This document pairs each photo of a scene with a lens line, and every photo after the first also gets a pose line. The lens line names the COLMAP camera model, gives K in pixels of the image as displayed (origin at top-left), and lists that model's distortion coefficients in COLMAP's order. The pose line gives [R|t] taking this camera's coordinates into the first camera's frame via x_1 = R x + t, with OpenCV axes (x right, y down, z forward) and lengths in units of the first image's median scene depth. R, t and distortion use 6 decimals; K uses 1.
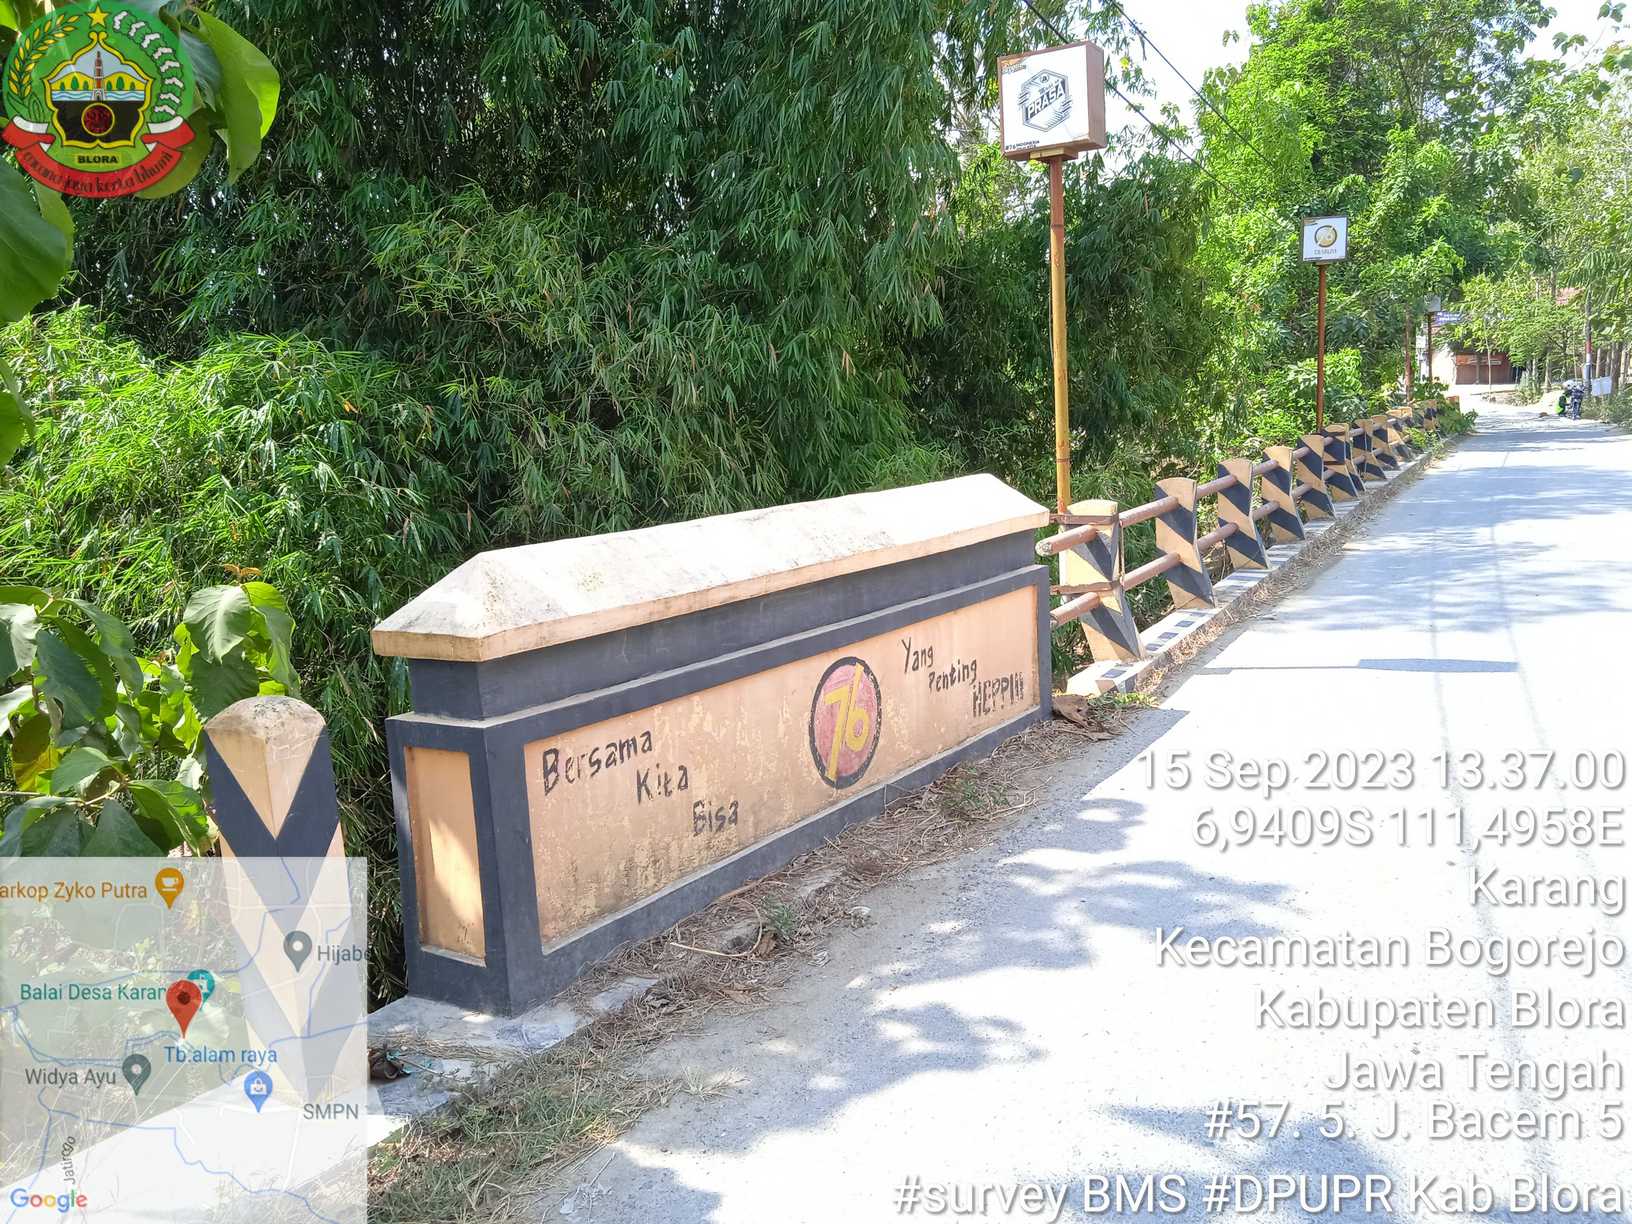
lens RADIAL K [[1327.2, 0, 822.8], [0, 1327.2, 602.2], [0, 0, 1]] dist [0.057576, -0.052568]
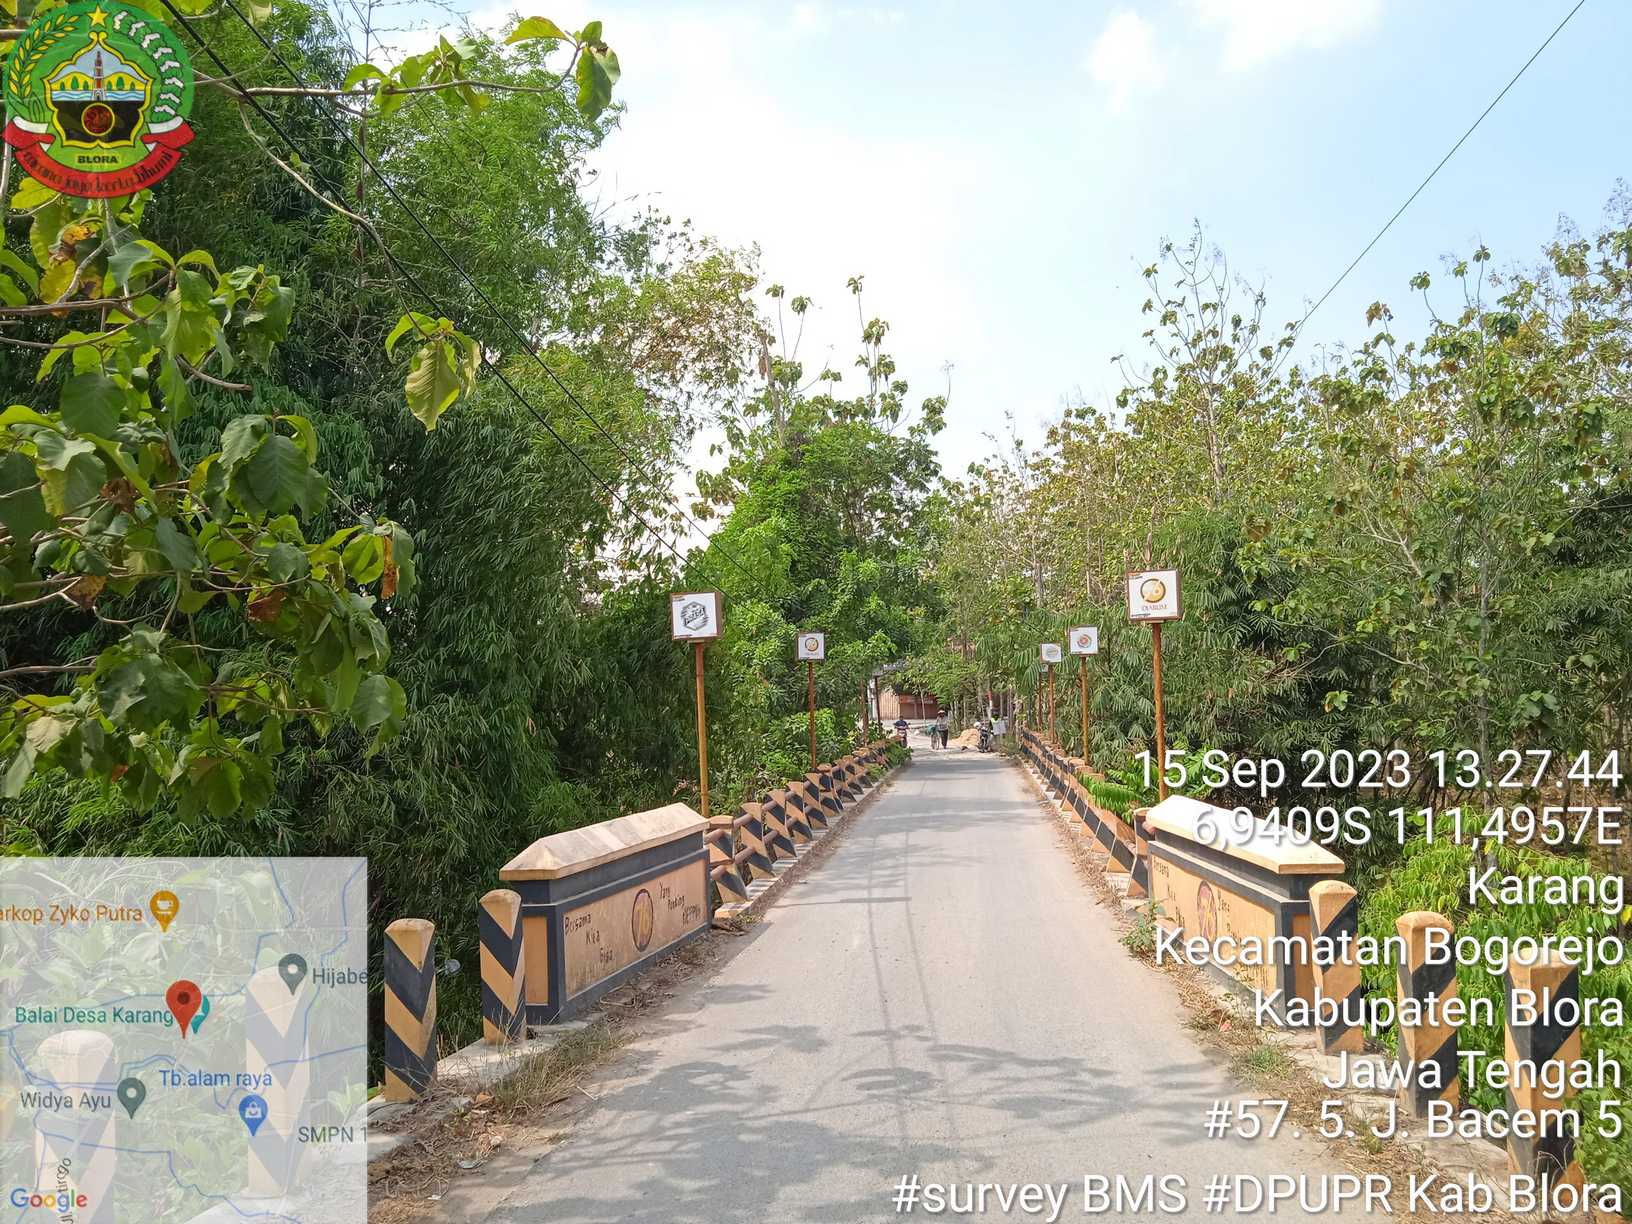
lens RADIAL K [[1327.2, 0, 822.8], [0, 1327.2, 602.2], [0, 0, 1]] dist [0.057576, -0.052568]
pose [[0.929802, 0.037504, 0.366144, -0.187109], [0.051716, 0.971613, -0.230853, 0.037105], [-0.364408, 0.233583, 0.901469, -0.424049]]
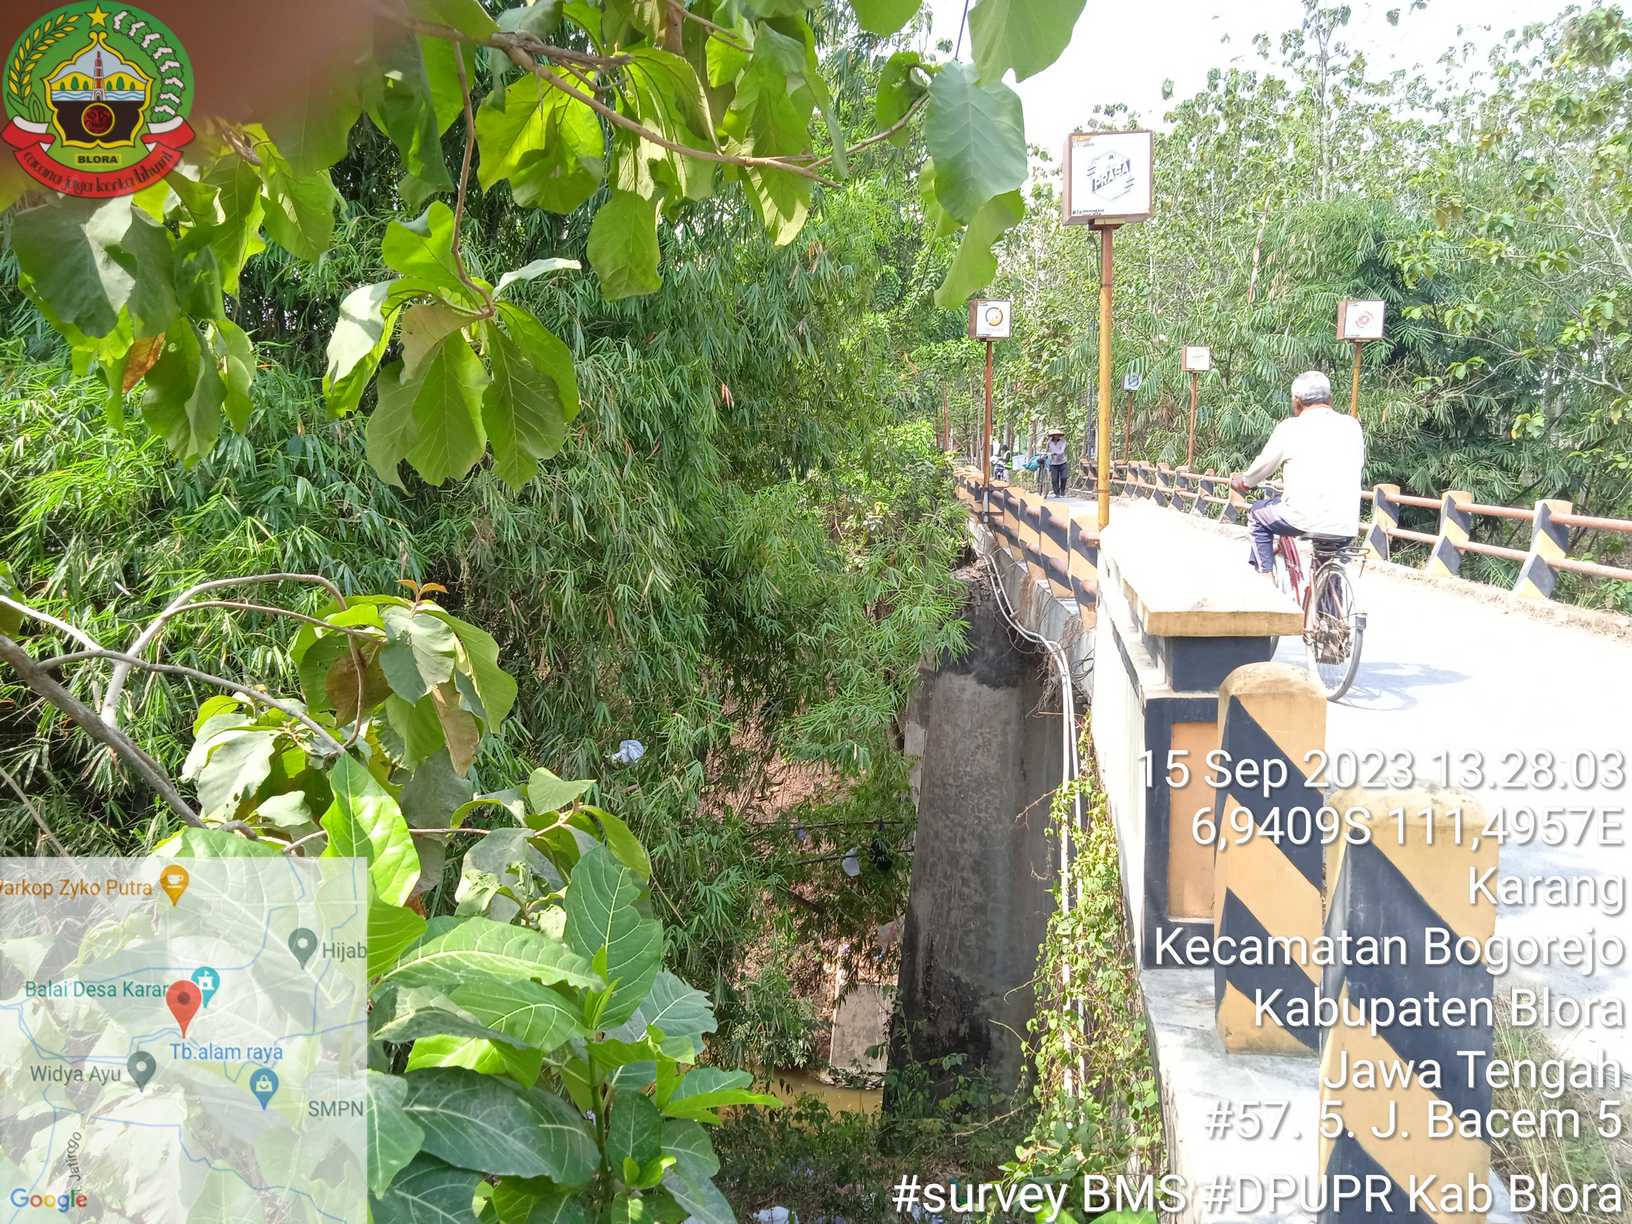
lens RADIAL K [[1327.2, 0, 822.8], [0, 1327.2, 602.2], [0, 0, 1]] dist [0.057576, -0.052568]
pose [[0.901526, -0.014951, 0.432466, -0.272558], [0.035671, 0.998569, -0.039837, 0.014997], [-0.431252, 0.051341, 0.900770, 0.040555]]
